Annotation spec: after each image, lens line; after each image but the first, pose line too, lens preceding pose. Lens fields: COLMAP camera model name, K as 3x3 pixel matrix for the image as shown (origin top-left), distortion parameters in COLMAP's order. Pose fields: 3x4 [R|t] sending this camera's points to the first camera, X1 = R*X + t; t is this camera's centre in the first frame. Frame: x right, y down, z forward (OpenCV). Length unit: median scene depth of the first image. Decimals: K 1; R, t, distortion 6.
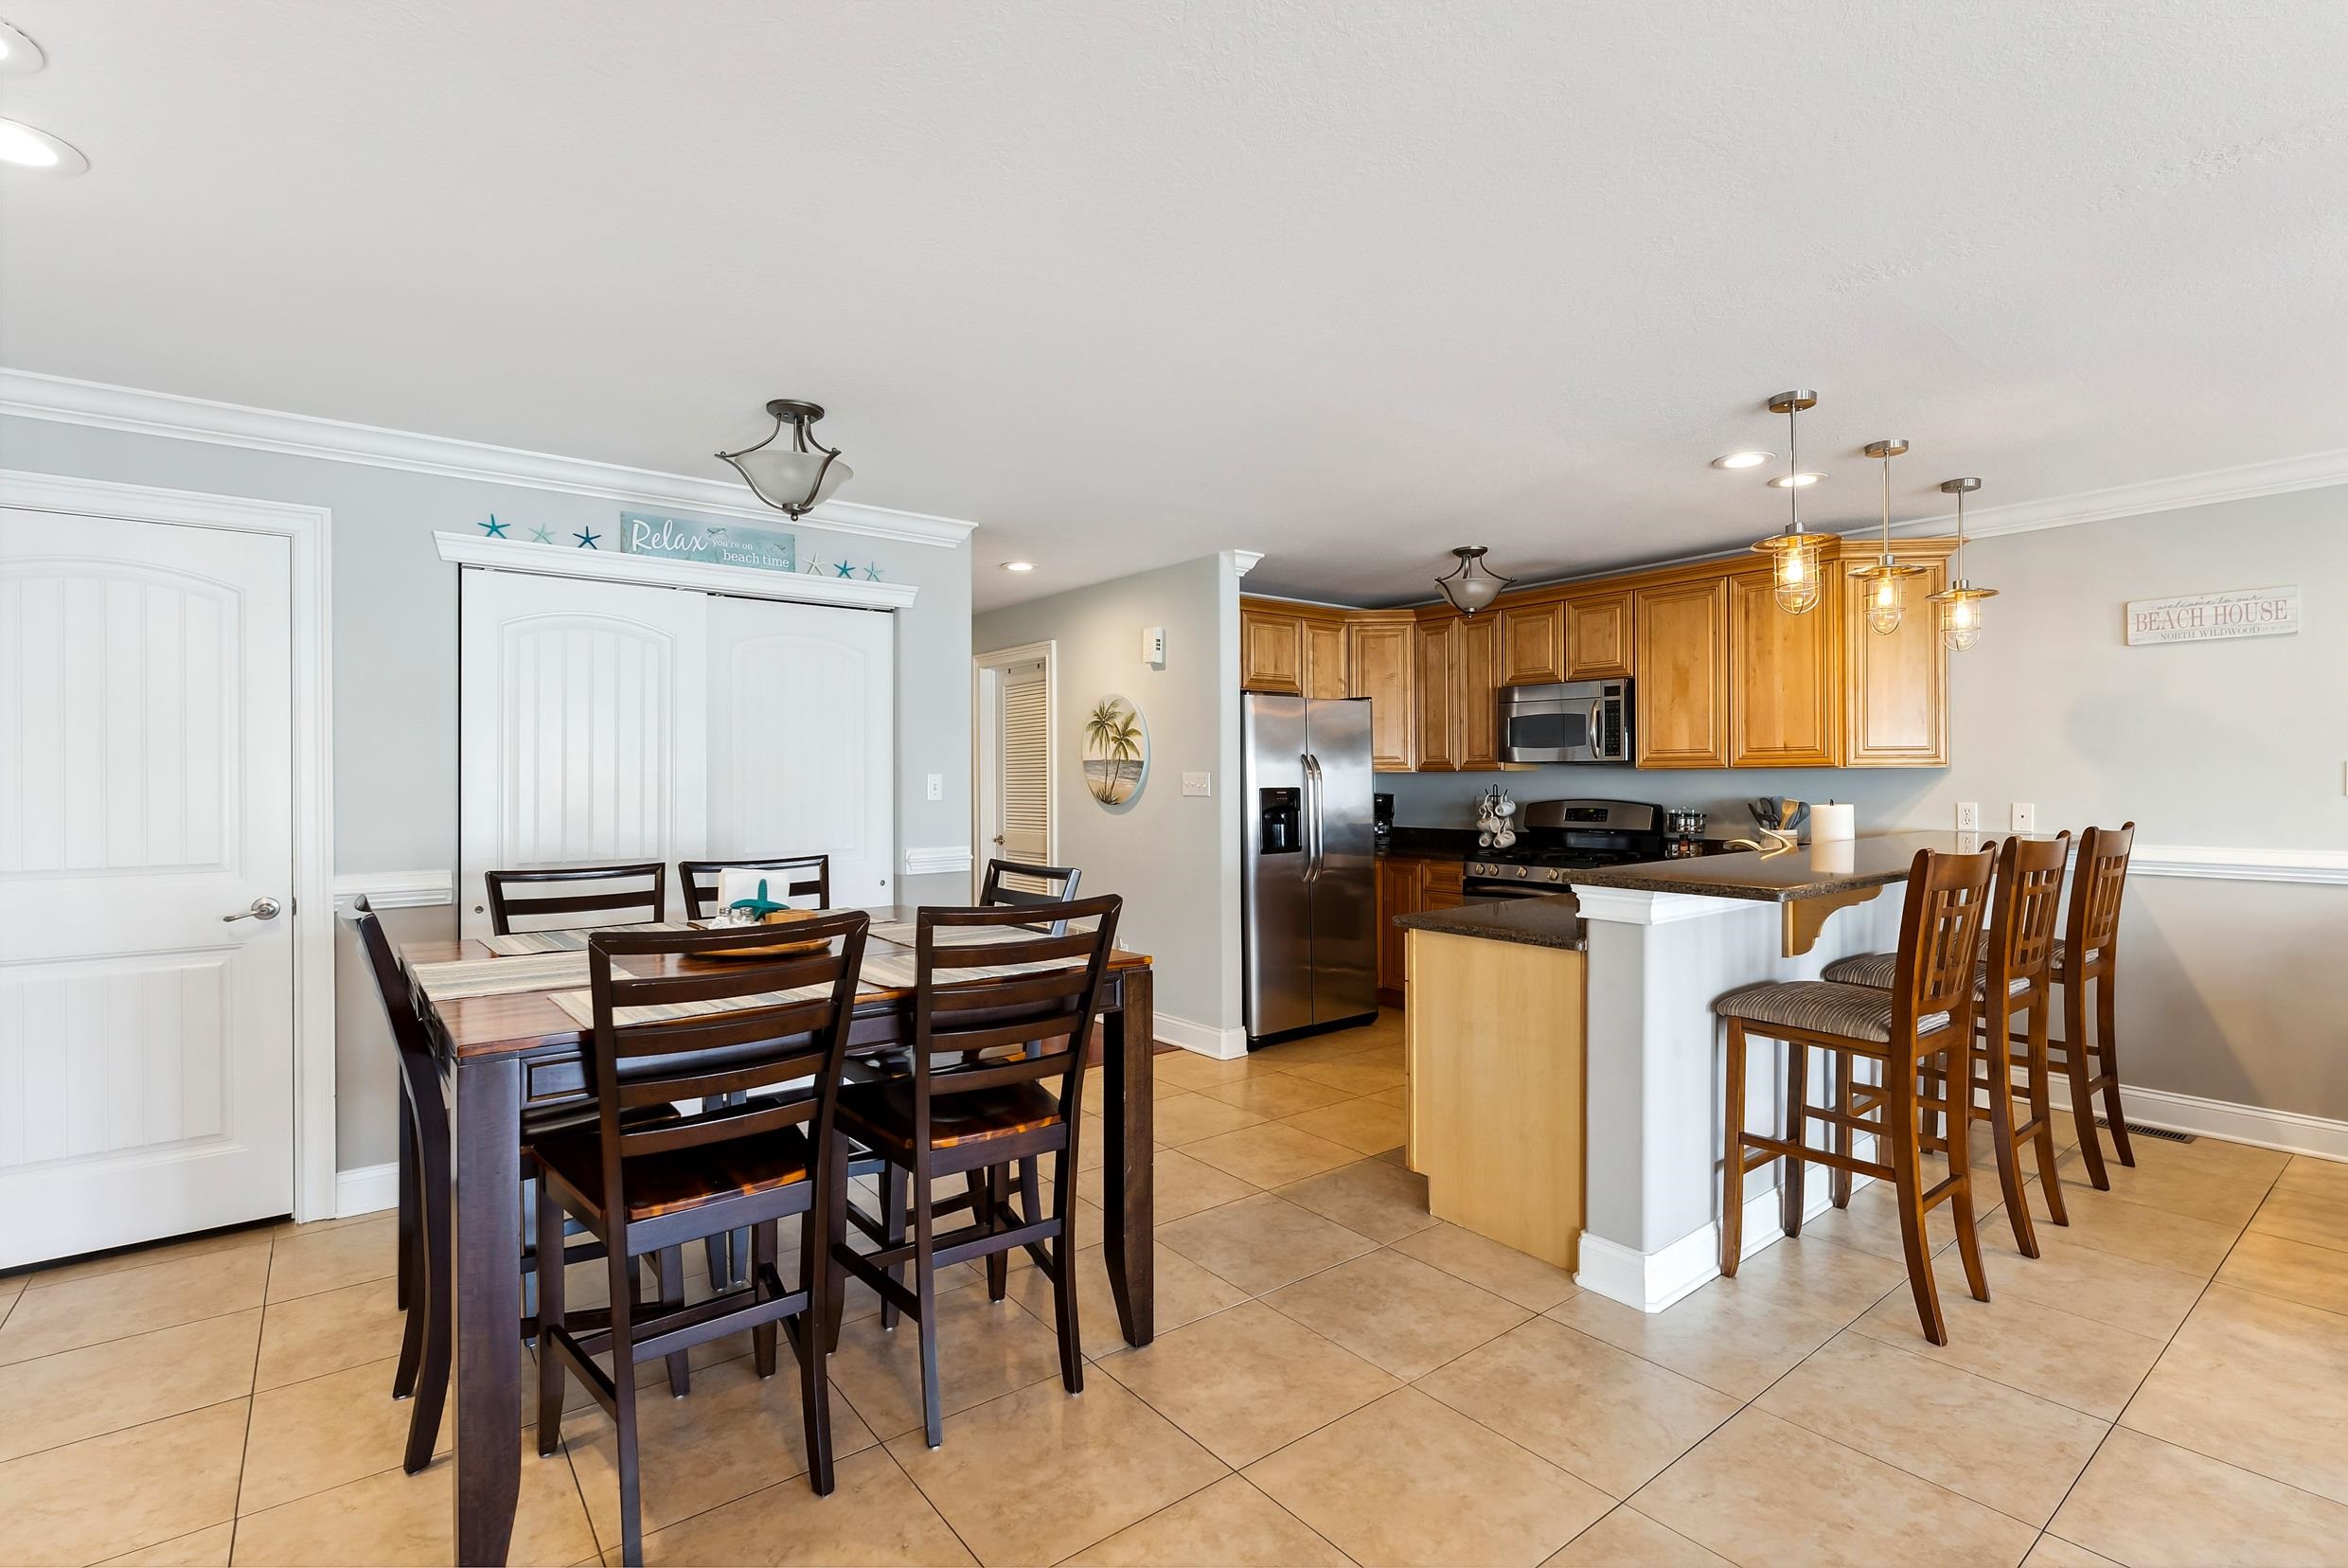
lens RADIAL K [[1073.6, 0, 1180.4], [0, 1073.6, 779.2], [0, 0, 1]] dist [-0.000091, -0.000015]
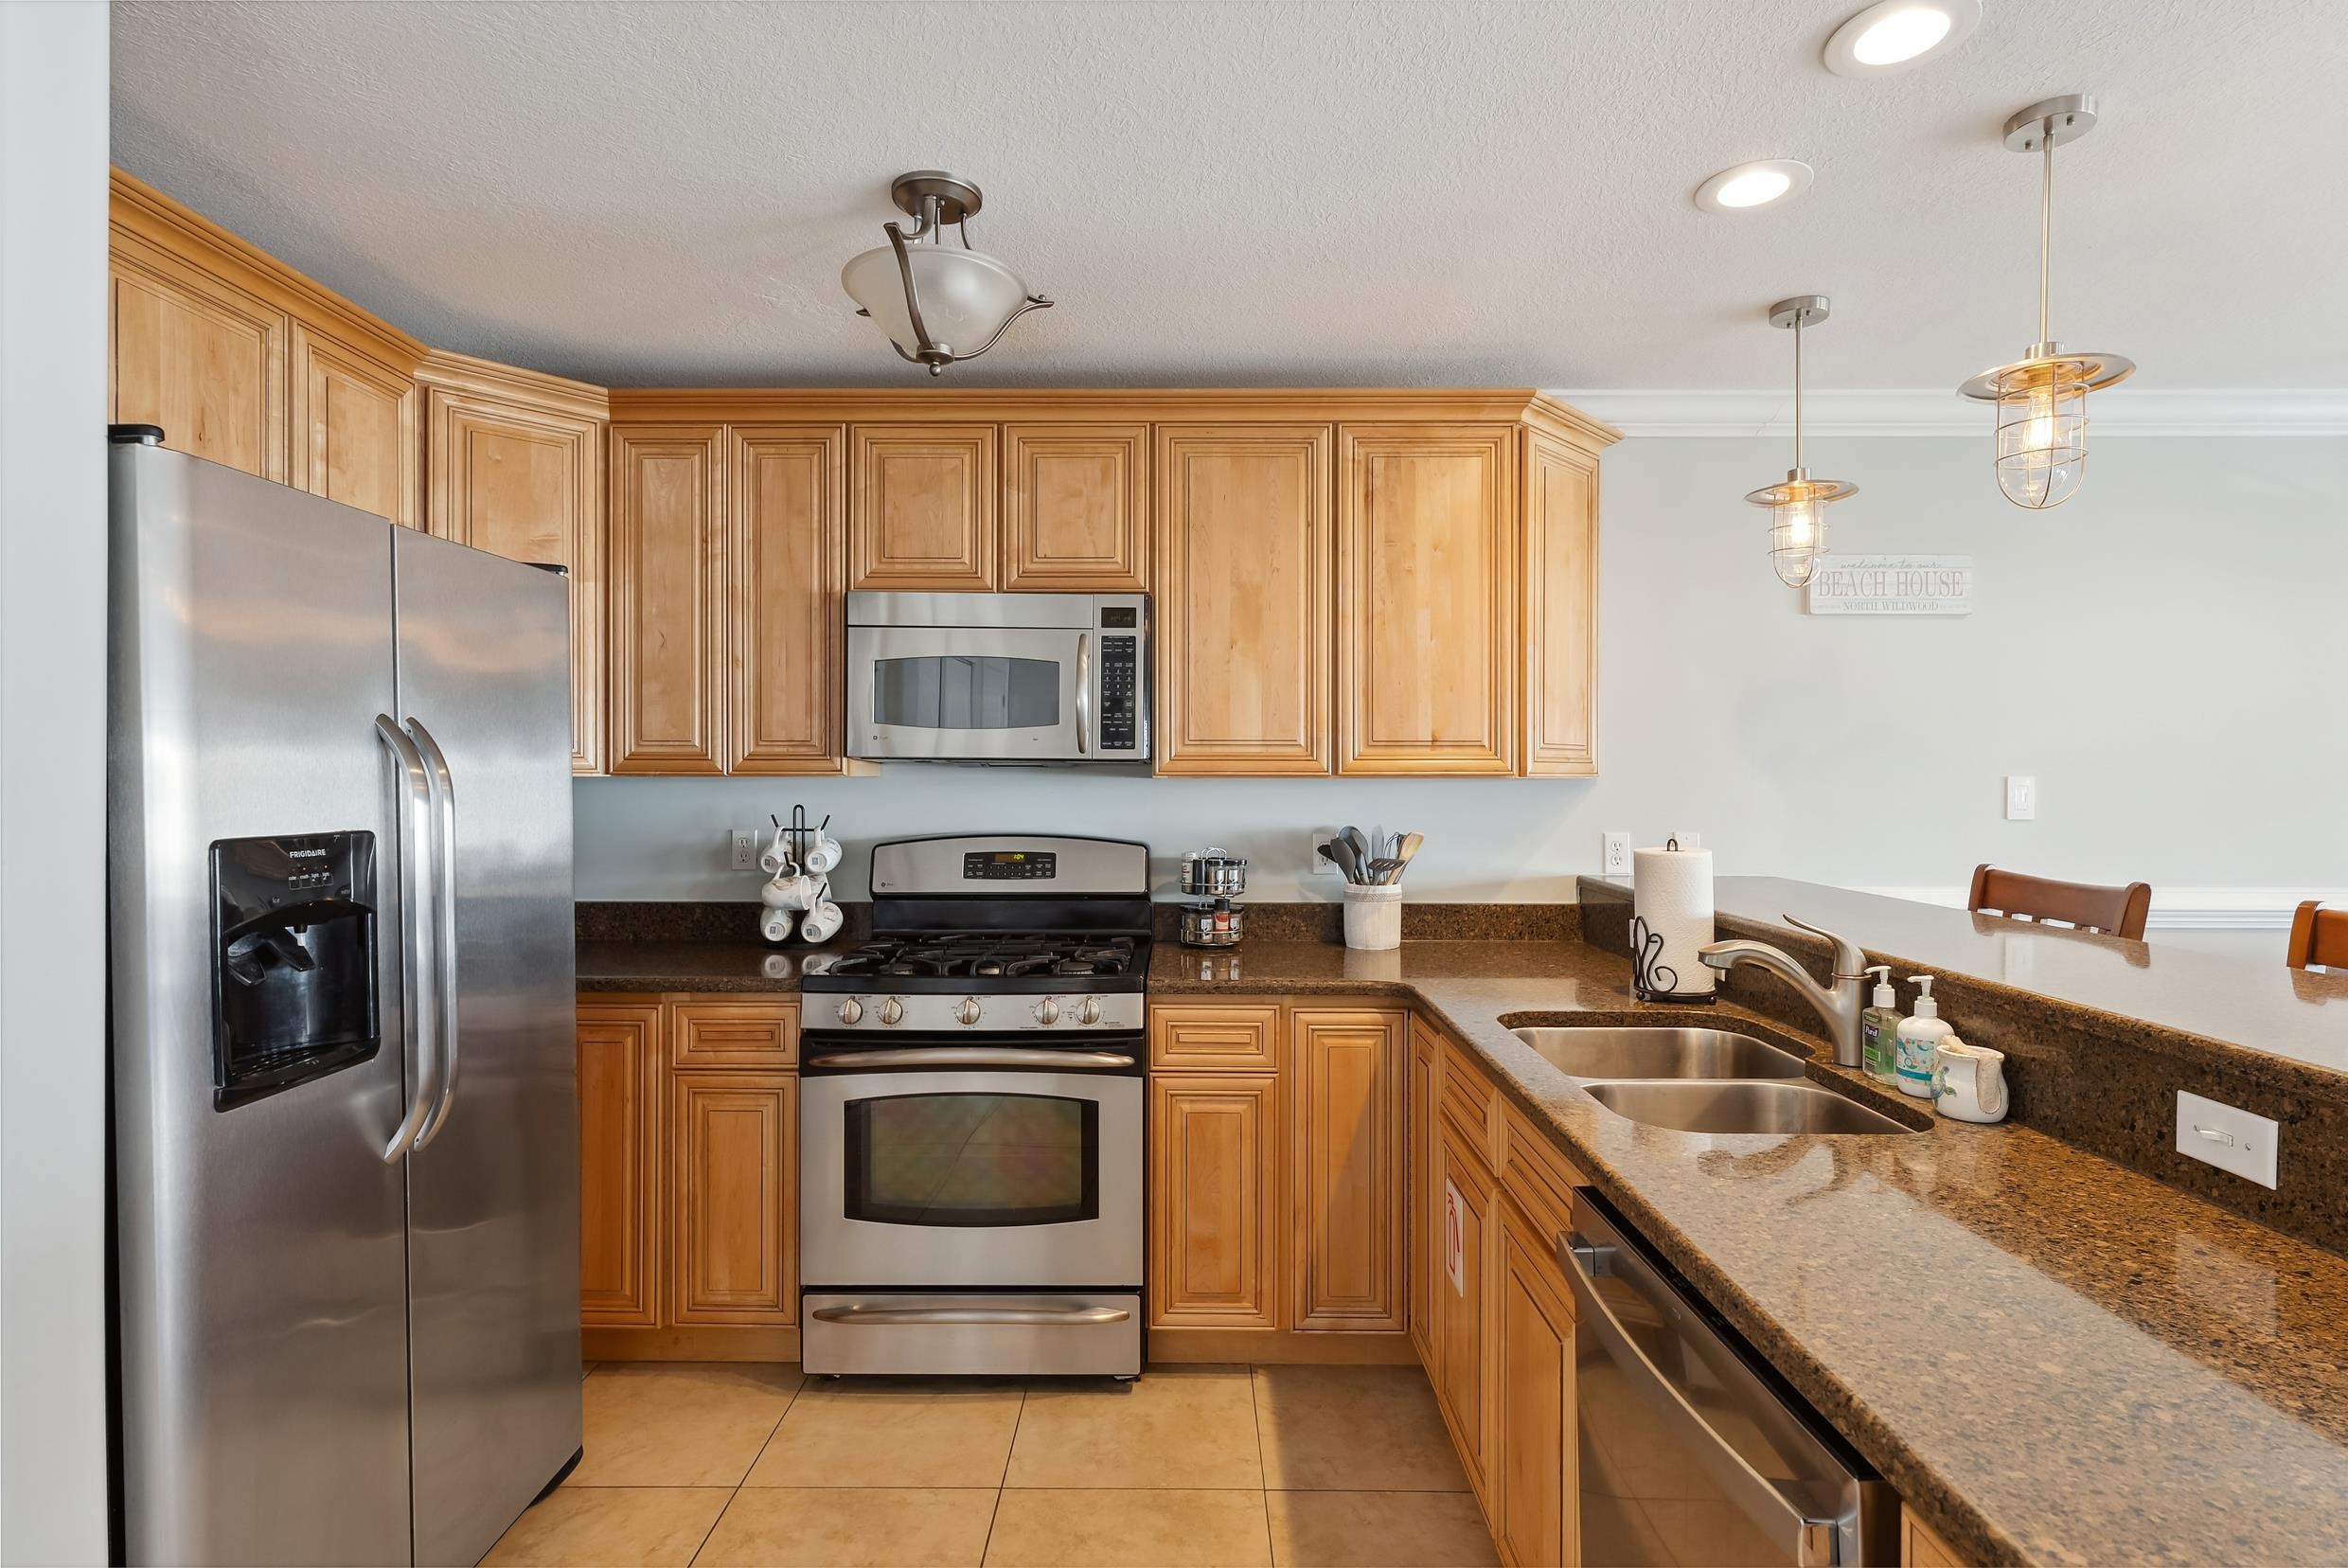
lens RADIAL K [[1142.9, 0, 1174.0], [0, 1142.9, 784.0], [0, 0, 1]] dist [-0.001819, -0.000203]
pose [[0.622473, 0.003784, 0.782632, 0.007111], [-0.003985, 0.999991, -0.001666, -0.004969], [-0.782631, -0.002082, 0.622482, 0.676969]]
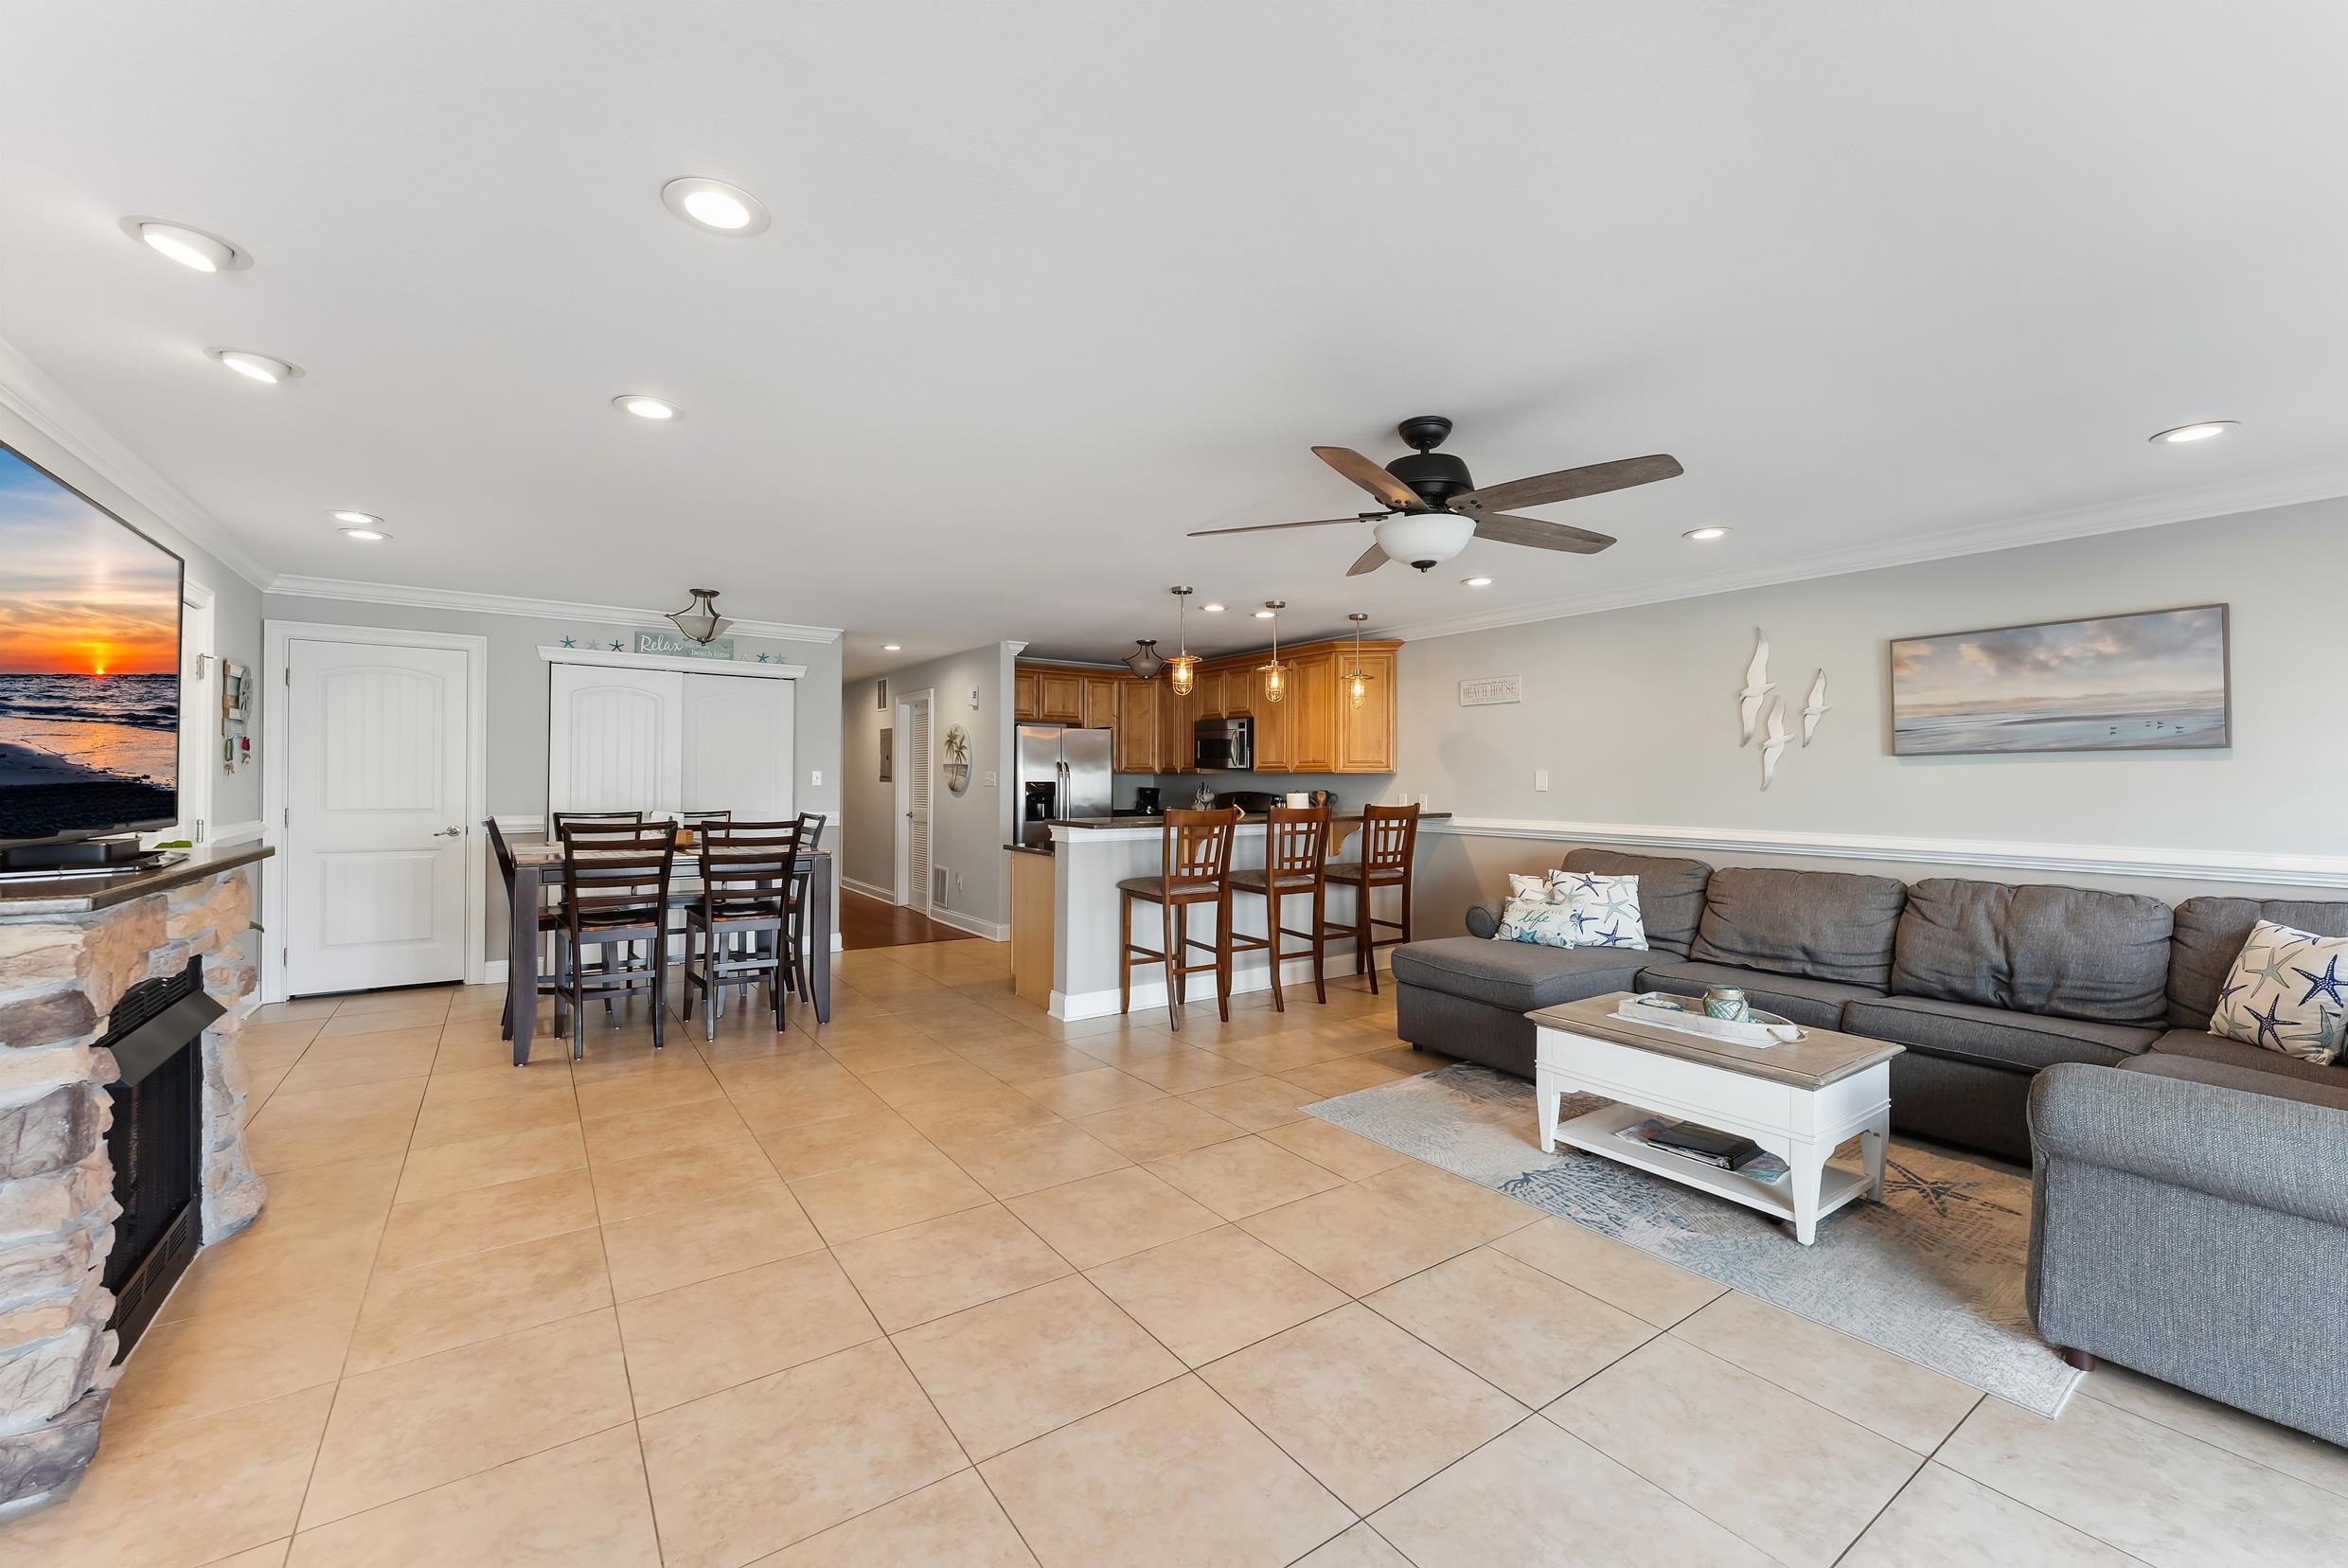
lens RADIAL K [[931.0, 0, 1177.9], [0, 931.0, 776.1], [0, 0, 1]] dist [0.001297, -0.000033]
pose [[0.998755, 0.011240, -0.048610, 0.388393], [-0.011556, 0.999914, -0.006241, 0.005906], [0.048536, 0.006795, 0.998798, -0.448807]]
